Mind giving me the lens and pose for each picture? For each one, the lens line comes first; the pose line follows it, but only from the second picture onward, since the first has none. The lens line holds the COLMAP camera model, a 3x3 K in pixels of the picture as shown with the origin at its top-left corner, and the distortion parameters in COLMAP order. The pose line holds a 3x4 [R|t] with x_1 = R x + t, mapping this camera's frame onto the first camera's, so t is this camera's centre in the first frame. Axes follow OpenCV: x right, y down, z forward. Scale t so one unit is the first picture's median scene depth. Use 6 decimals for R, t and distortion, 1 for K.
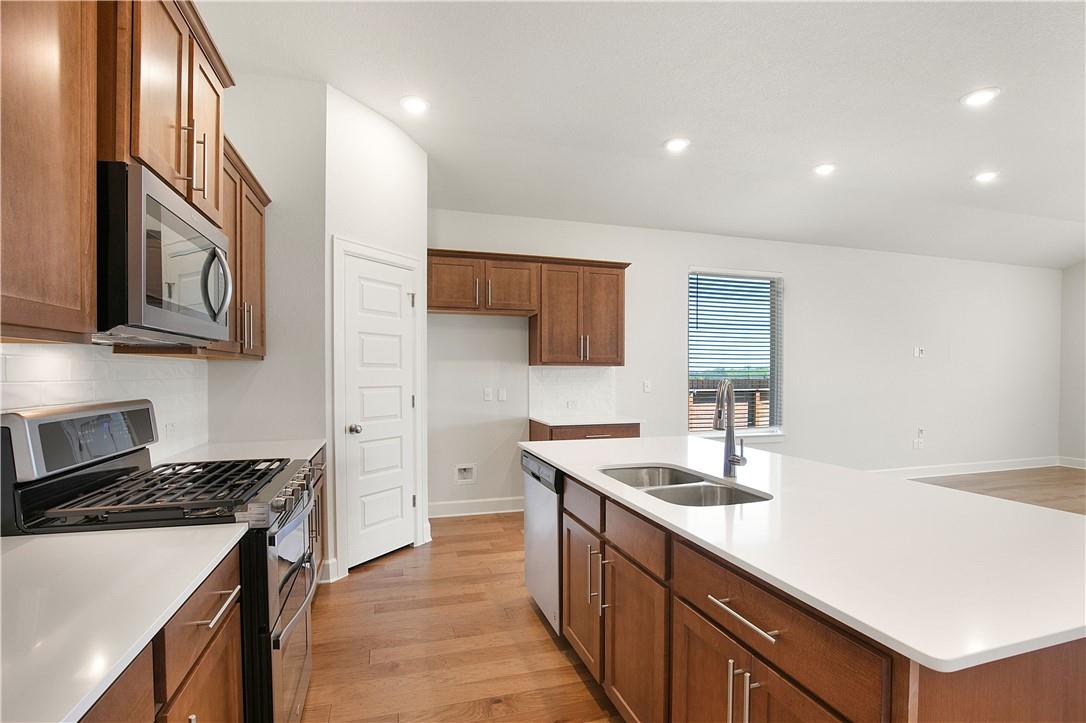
lens RADIAL K [[509.5, 0, 543.5], [0, 509.5, 379.8], [0, 0, 1]] dist [-0.025189, 0.000091]
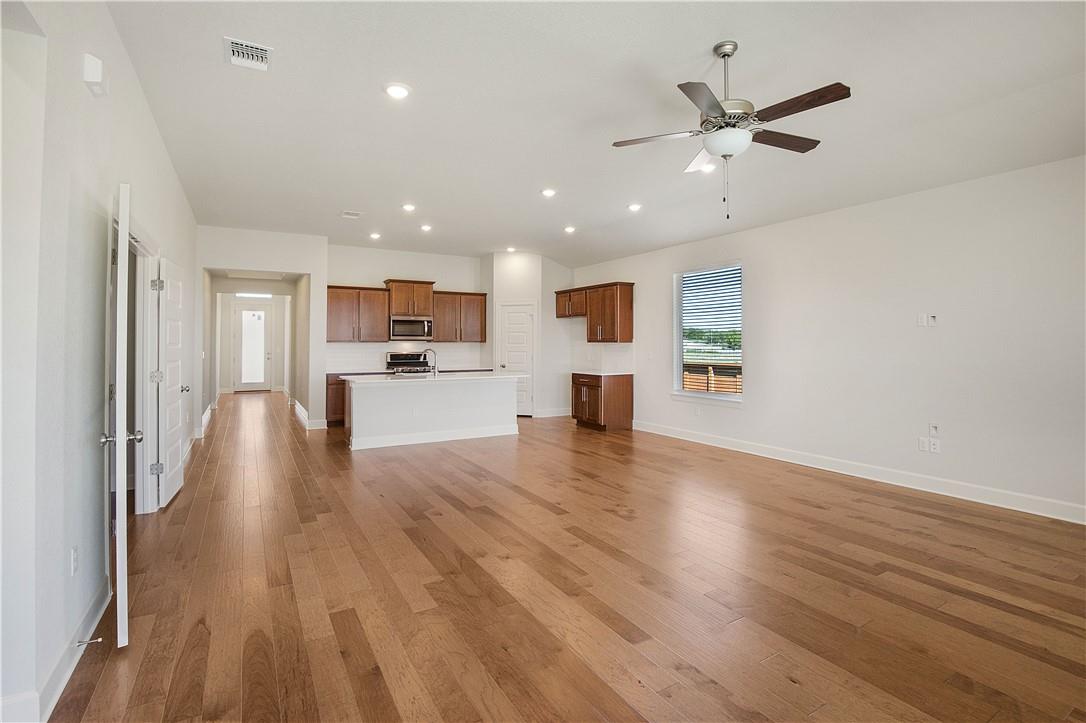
lens RADIAL K [[515.7, 0, 544.6], [0, 515.7, 336.0], [0, 0, 1]] dist [-0.002367, 0.000013]
pose [[0.228911, -0.018424, -0.973273, 1.803833], [-0.015850, 0.999618, -0.022651, -0.006525], [0.973318, 0.020612, 0.228531, 0.385388]]
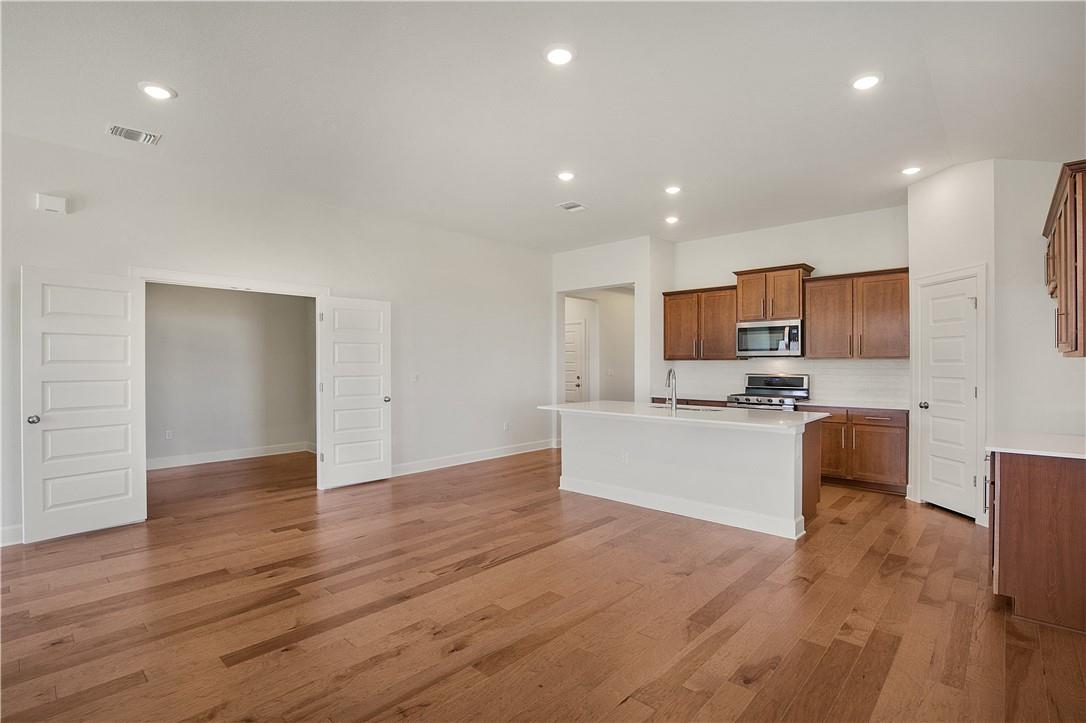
lens RADIAL K [[512.1, 0, 544.3], [0, 512.1, 362.2], [0, 0, 1]] dist [-0.024990, 0.001035]
pose [[-0.863490, -0.005019, -0.504341, 0.922336], [-0.011596, 0.999884, 0.009903, -0.018826], [0.504233, 0.014399, -0.863448, 1.196703]]
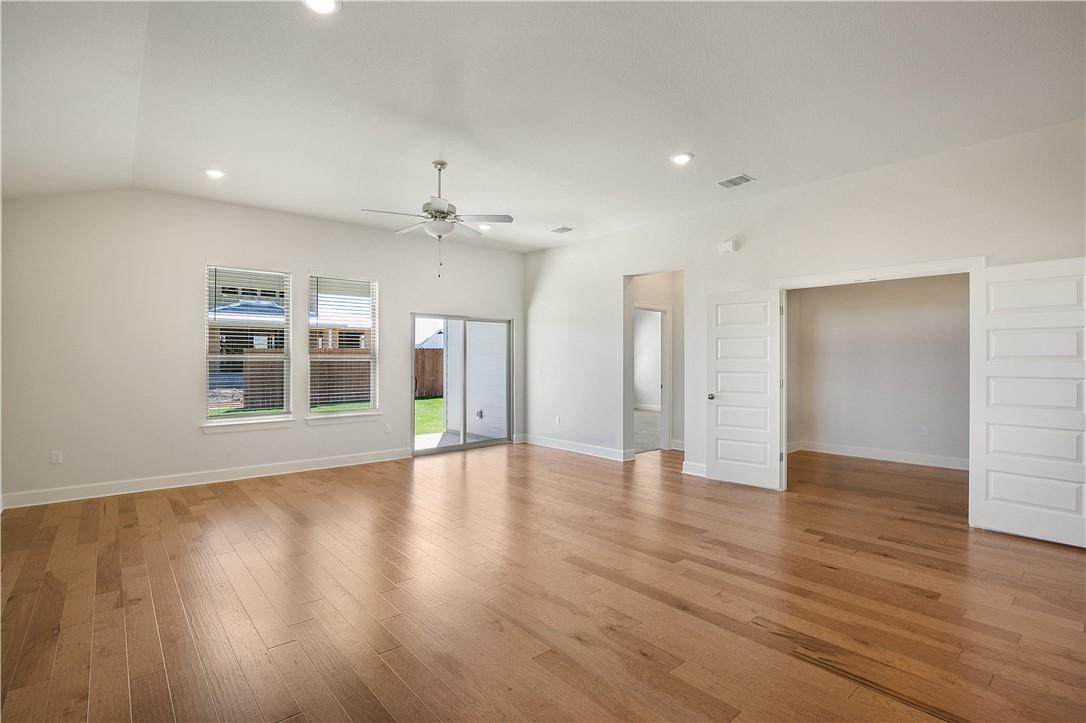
lens RADIAL K [[512.1, 0, 544.3], [0, 512.1, 362.2], [0, 0, 1]] dist [-0.024990, 0.001035]
pose [[-0.407746, -0.006254, 0.913074, 0.281954], [0.017040, 0.999750, 0.014457, -0.017062], [-0.912936, 0.021453, -0.407538, 0.956241]]
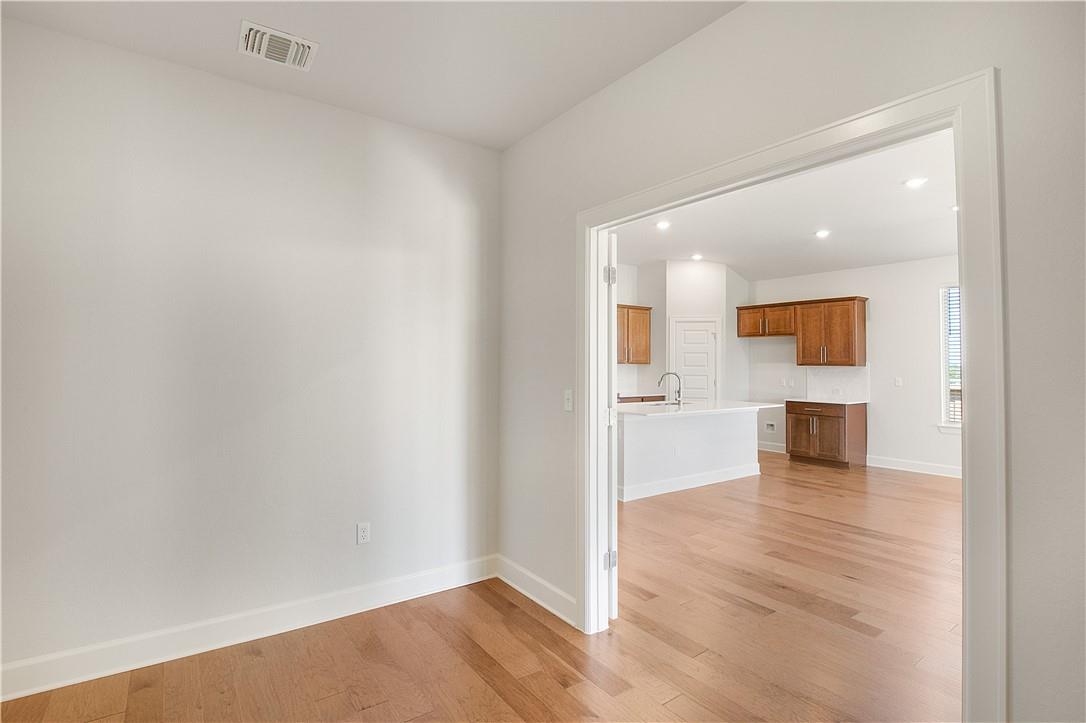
lens RADIAL K [[517.1, 0, 543.0], [0, 517.1, 361.5], [0, 0, 1]] dist [-0.033560, -0.000118]
pose [[0.318909, -0.008057, -0.947751, 1.291359], [-0.025781, 0.999520, -0.017173, 0.007549], [0.947435, 0.029911, 0.318548, -0.322437]]
